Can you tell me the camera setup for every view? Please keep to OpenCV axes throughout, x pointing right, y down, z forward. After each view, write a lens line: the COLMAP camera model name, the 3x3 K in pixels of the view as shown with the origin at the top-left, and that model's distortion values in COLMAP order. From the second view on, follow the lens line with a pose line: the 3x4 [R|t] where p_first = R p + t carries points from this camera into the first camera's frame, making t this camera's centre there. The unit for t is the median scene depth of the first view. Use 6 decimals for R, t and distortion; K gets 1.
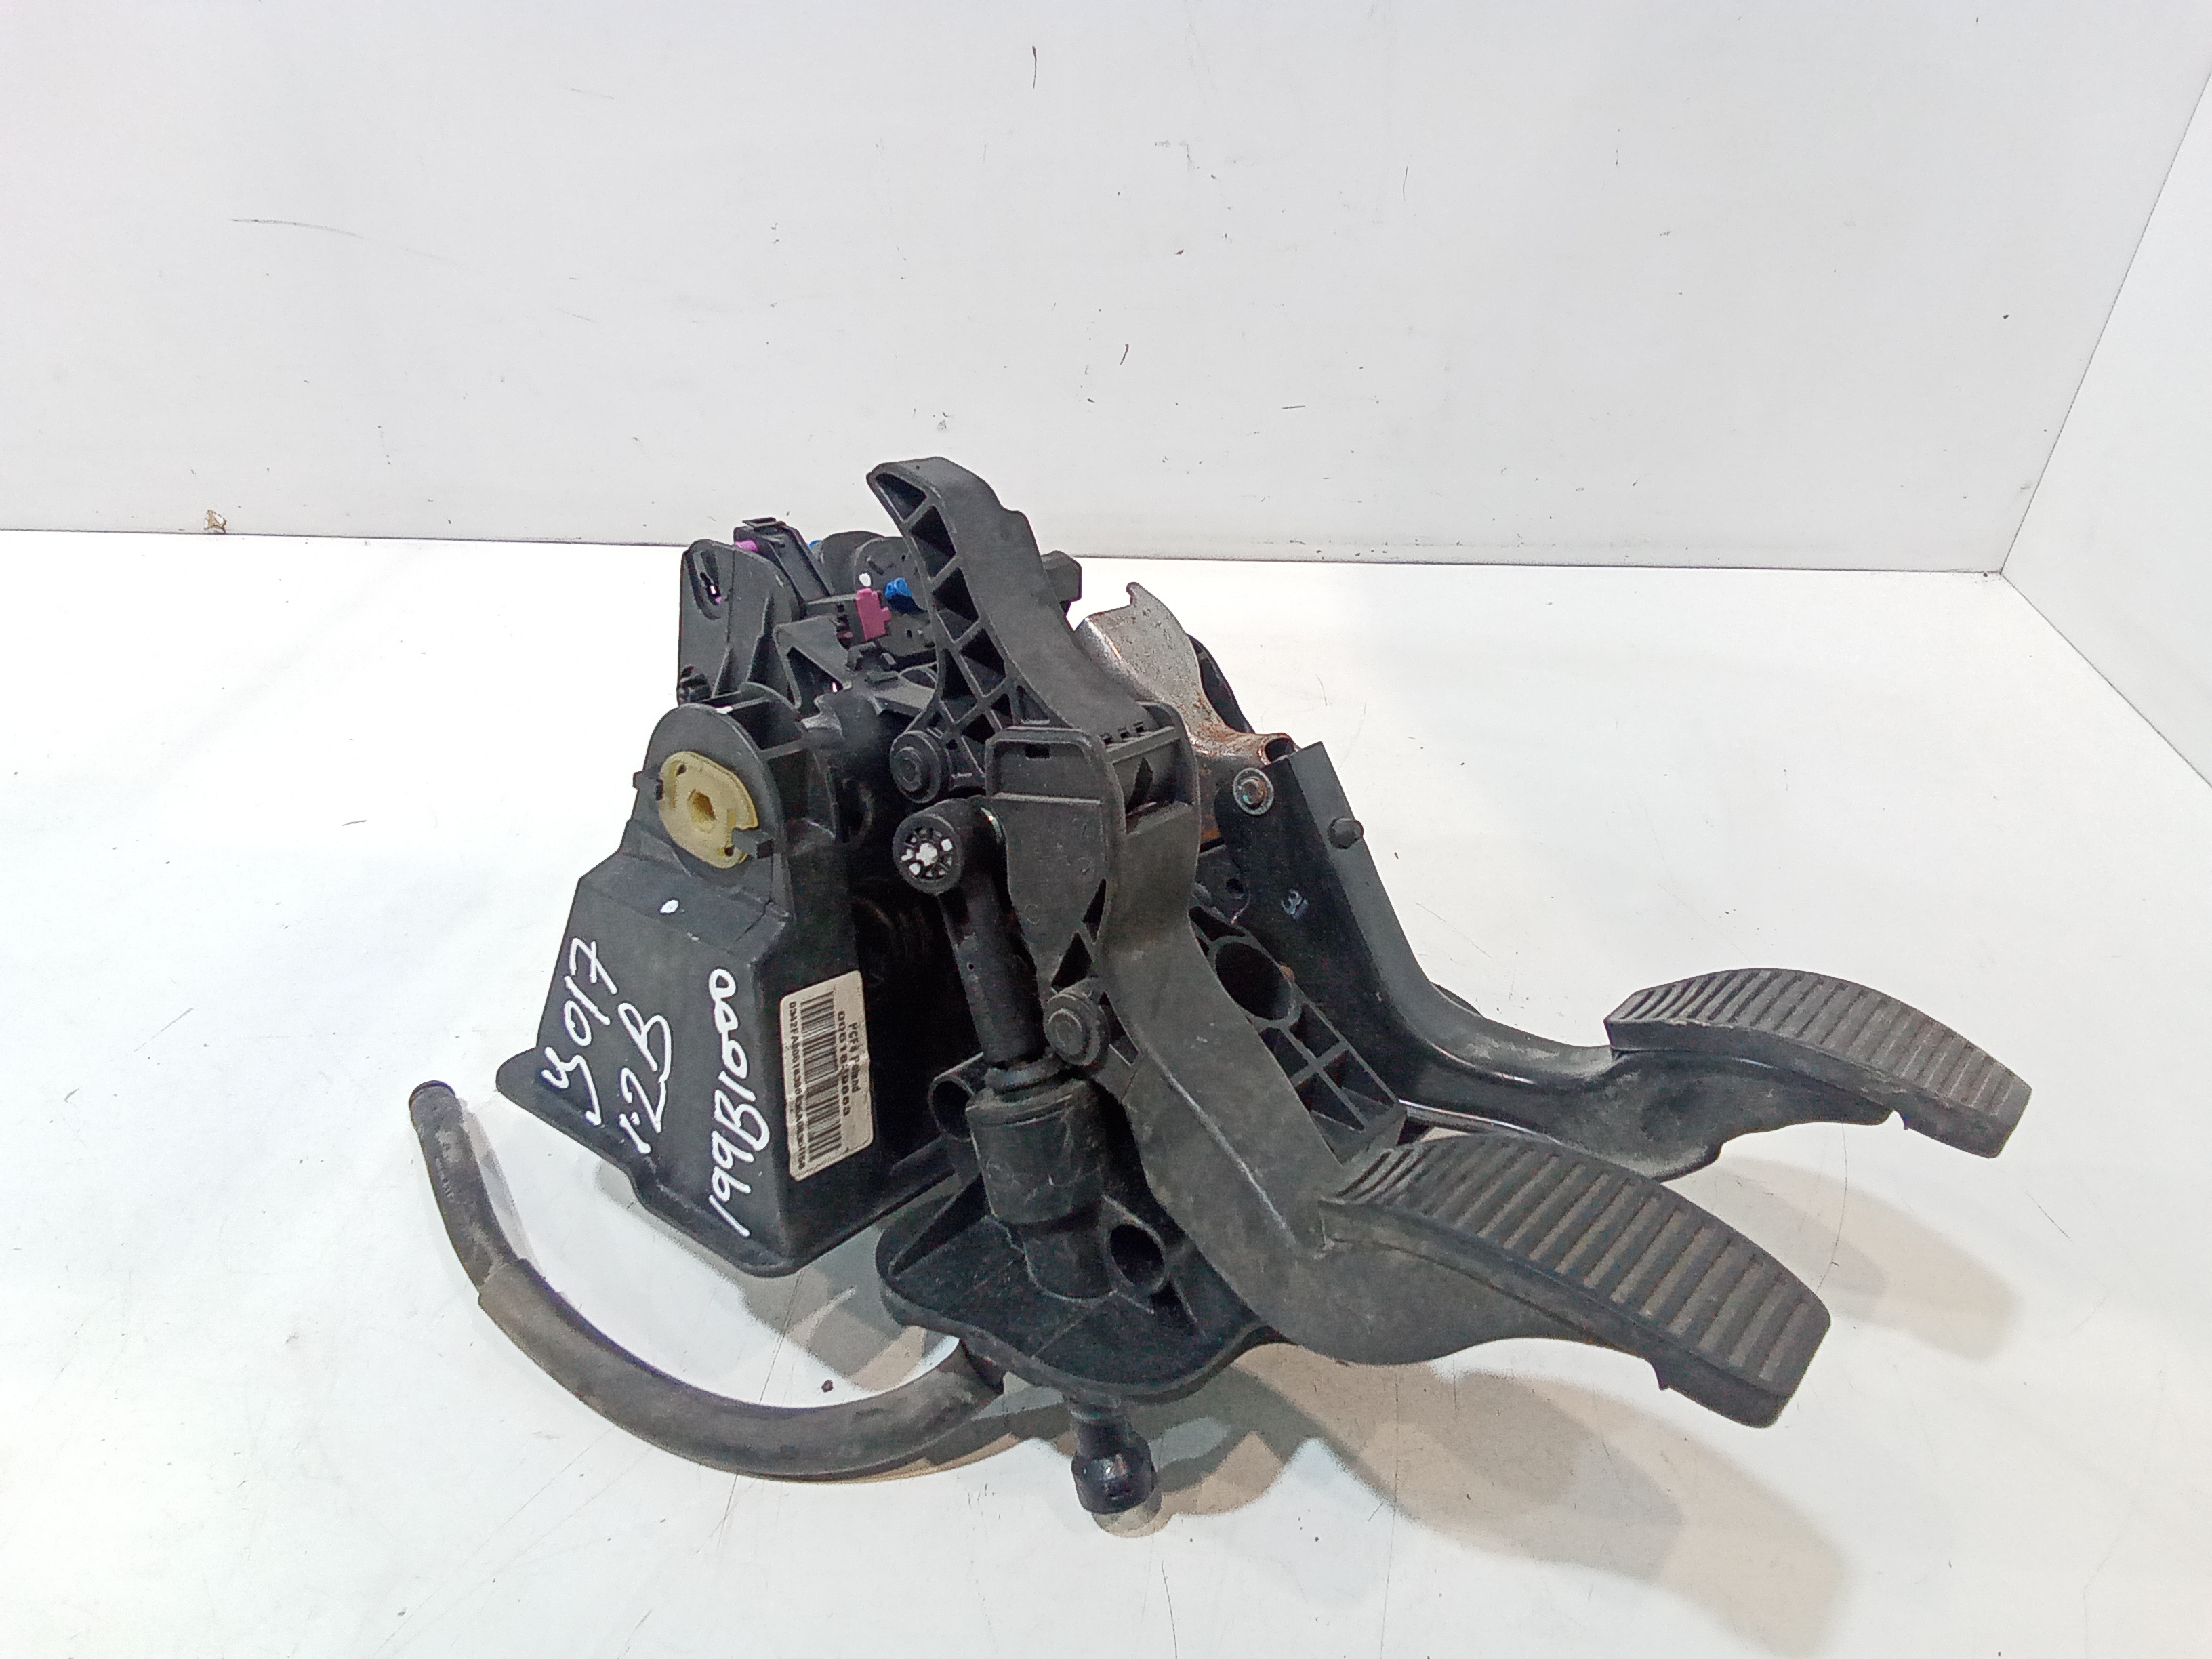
lens RADIAL K [[1633.7, 0, 1109.1], [0, 1633.7, 828.3], [0, 0, 1]] dist [0.011291, -0.017829]
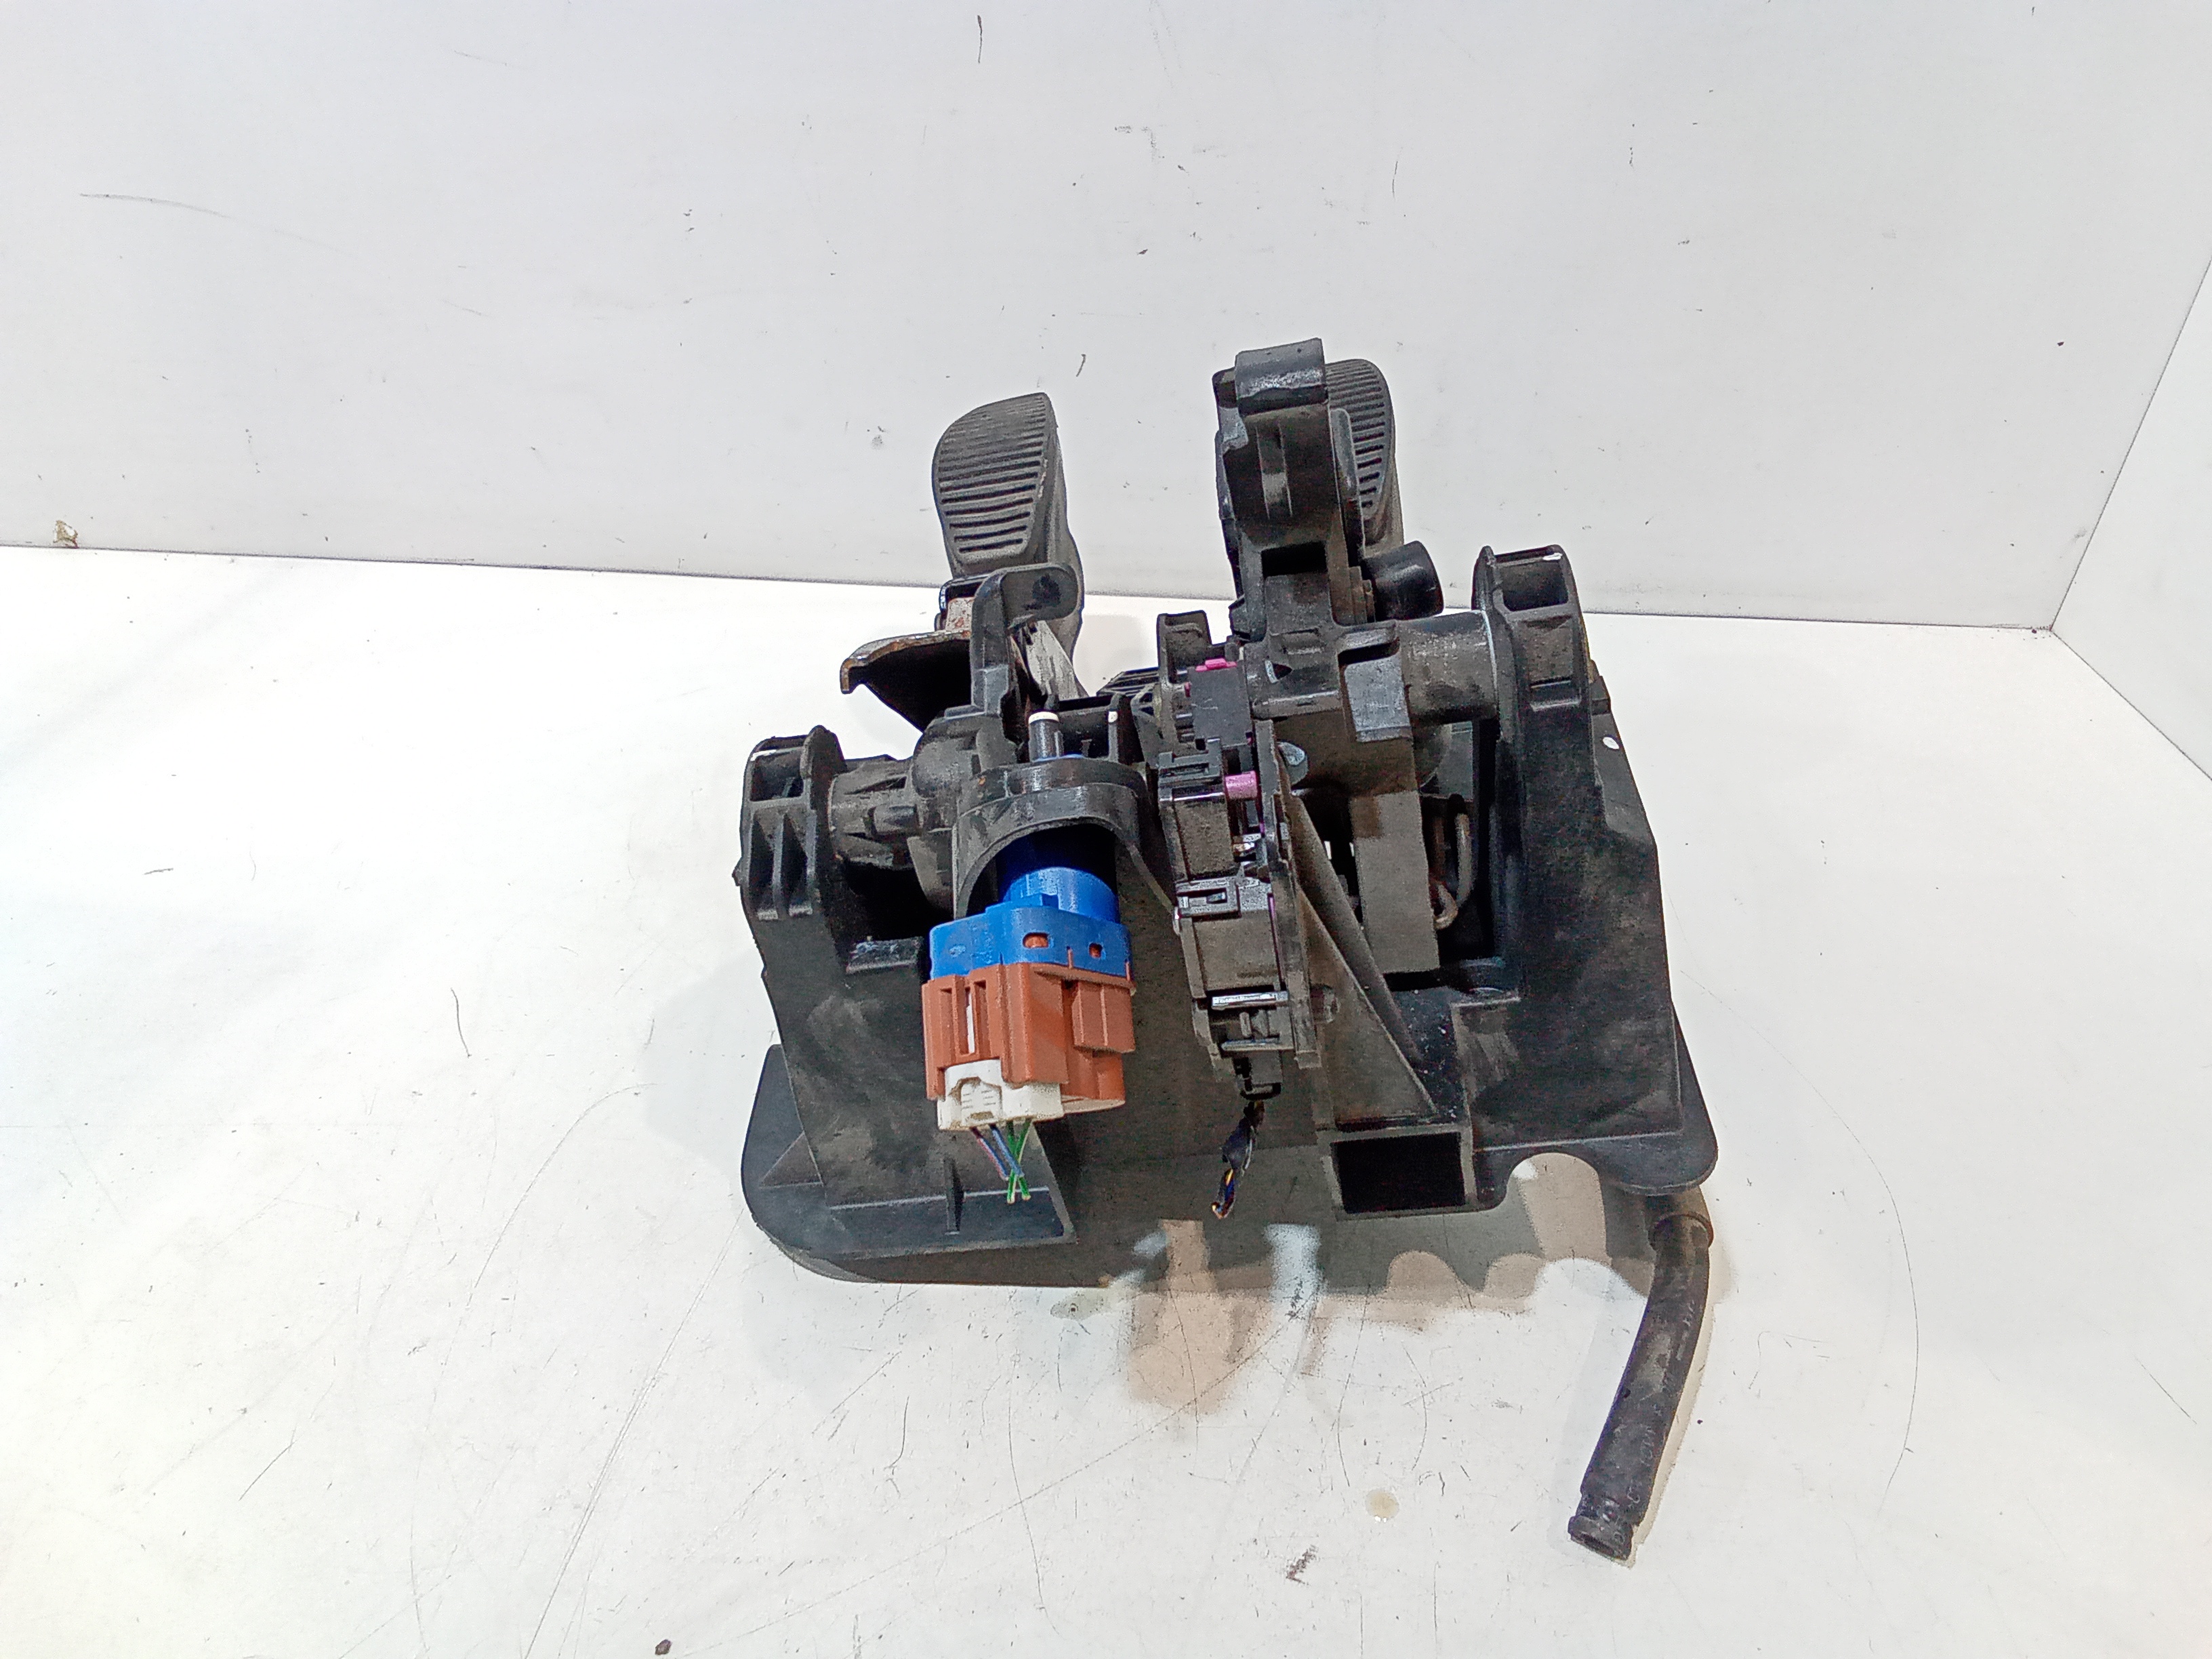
lens RADIAL K [[1633.7, 0, 1110.5], [0, 1633.7, 823.8], [0, 0, 1]] dist [0.011291, -0.017829]
pose [[0.999826, 0.018415, 0.003012, 0.026303], [-0.018264, 0.998853, -0.044266, 0.000511], [-0.003824, 0.044203, 0.999015, 0.109280]]
